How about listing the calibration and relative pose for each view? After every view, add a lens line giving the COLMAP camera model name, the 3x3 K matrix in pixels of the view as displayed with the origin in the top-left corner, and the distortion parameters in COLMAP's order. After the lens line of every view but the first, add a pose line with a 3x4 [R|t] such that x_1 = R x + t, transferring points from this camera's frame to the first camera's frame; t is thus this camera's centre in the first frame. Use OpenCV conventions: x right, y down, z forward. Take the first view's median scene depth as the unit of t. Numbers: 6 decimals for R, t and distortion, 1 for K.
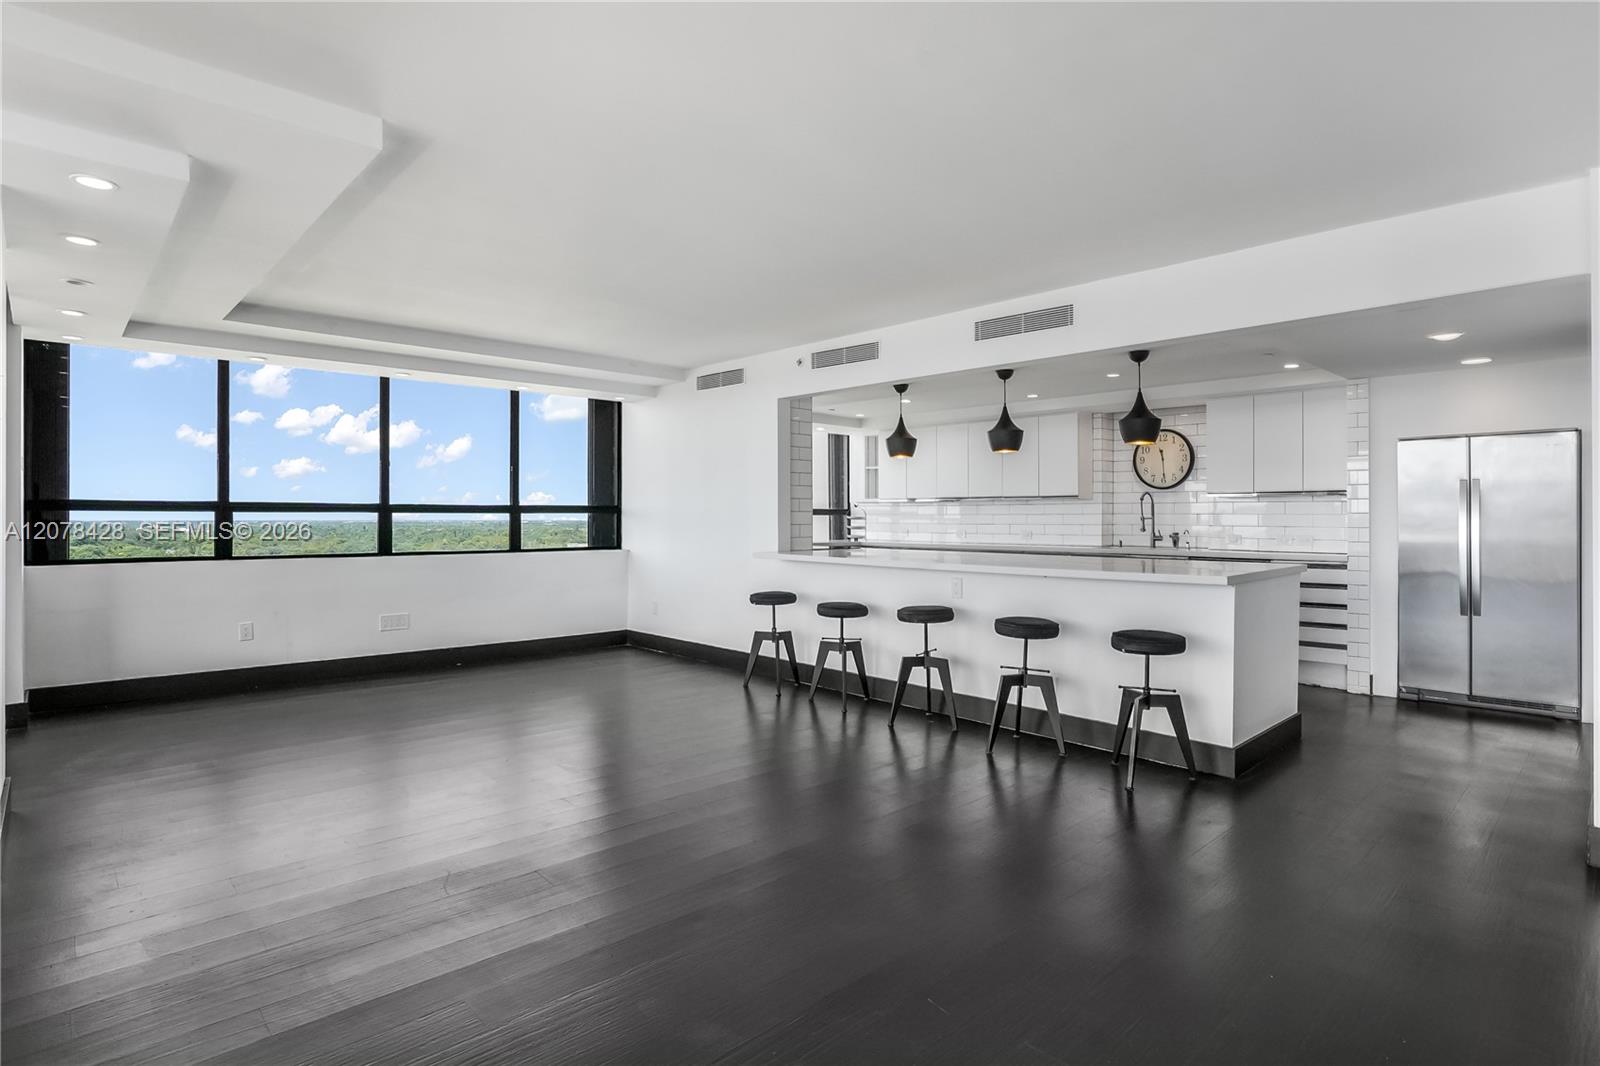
lens RADIAL K [[805.9, 0, 795.4], [0, 805.9, 519.0], [0, 0, 1]] dist [-0.049268, 0.000488]
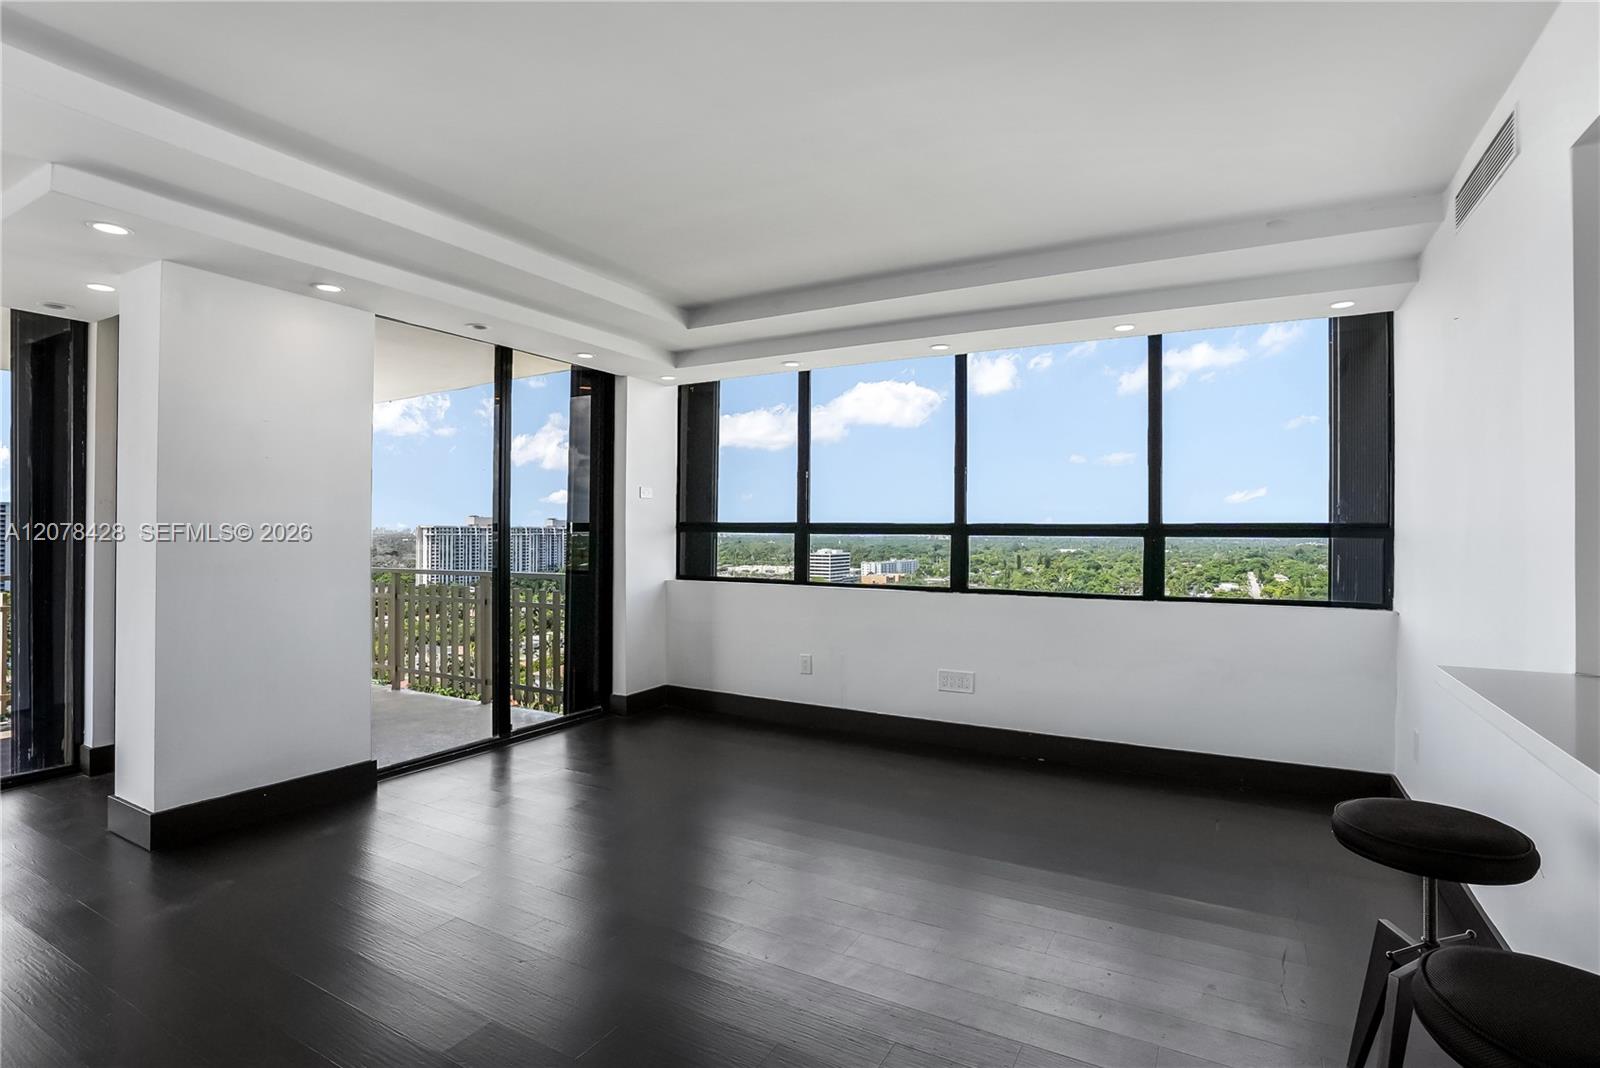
lens RADIAL K [[782.5, 0, 804.5], [0, 782.5, 534.3], [0, 0, 1]] dist [-0.067258, 0.025968]
pose [[0.293074, 0.003252, -0.956084, 0.139105], [-0.007017, 0.999975, 0.001250, -0.007980], [0.956064, 0.006343, 0.293089, 0.612696]]
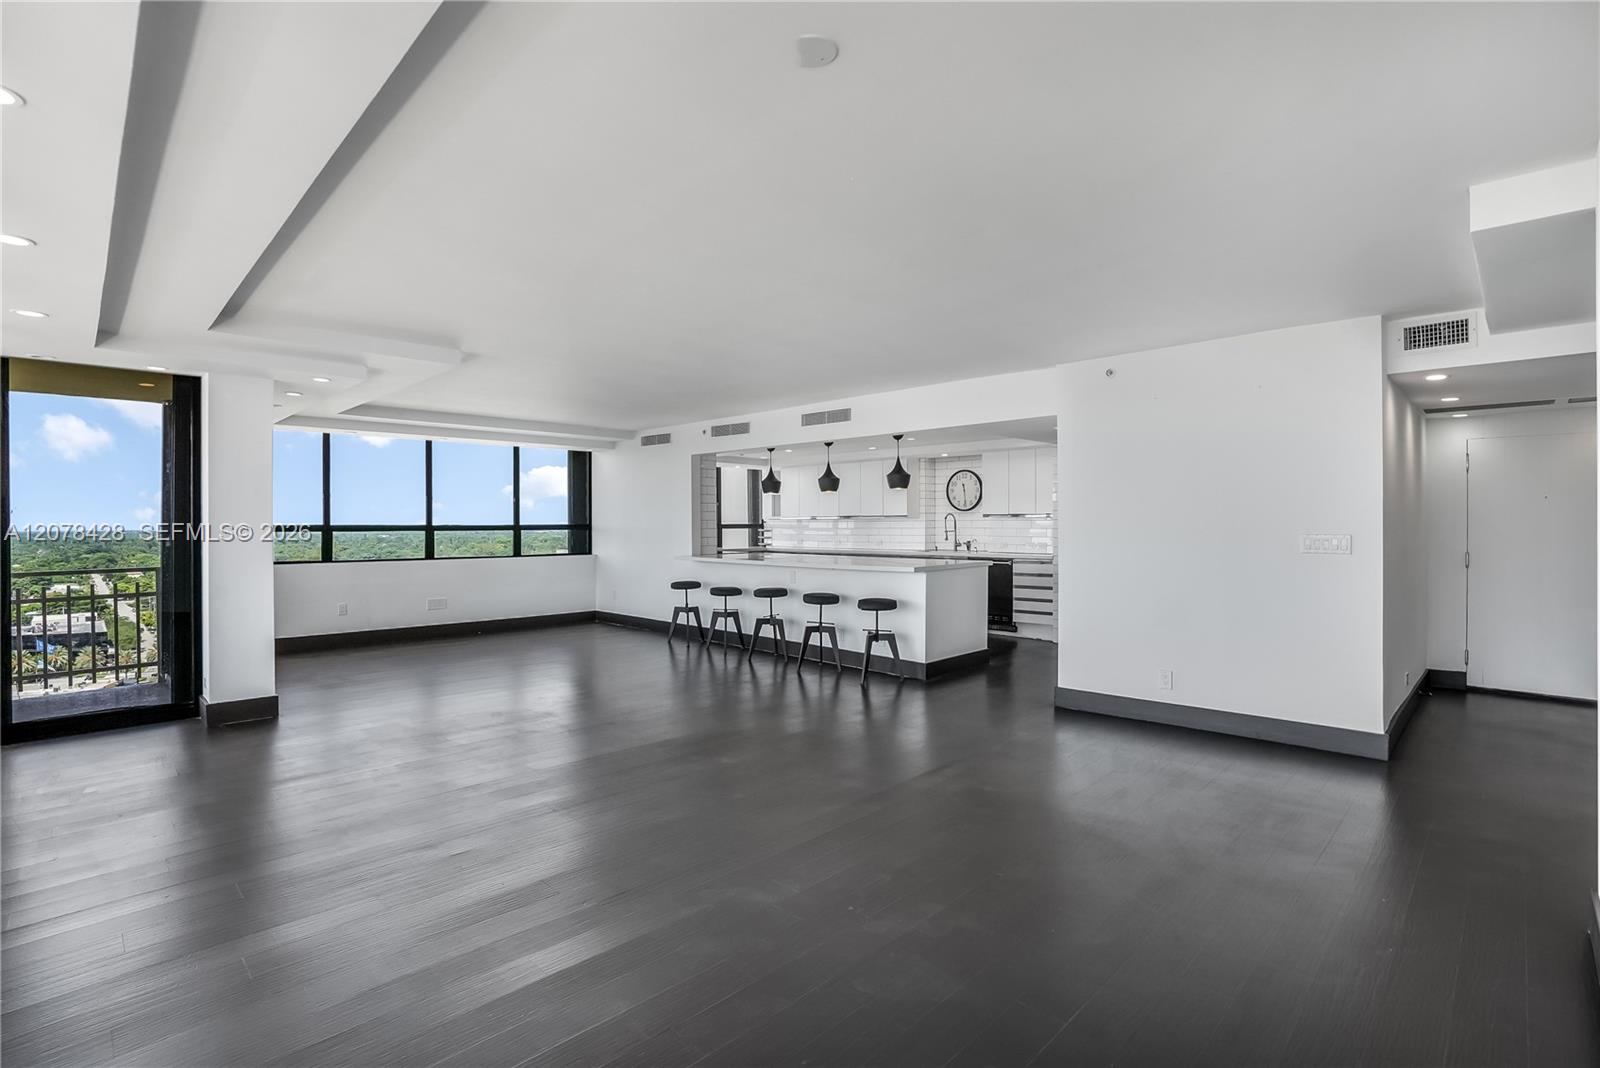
lens RADIAL K [[747.8, 0, 798.2], [0, 747.8, 530.0], [0, 0, 1]] dist [-0.071589, 0.028995]
pose [[0.999264, -0.005275, 0.038001, 0.114679], [0.005054, 0.999970, 0.005906, -0.013748], [-0.038031, -0.005710, 0.999260, -0.382092]]
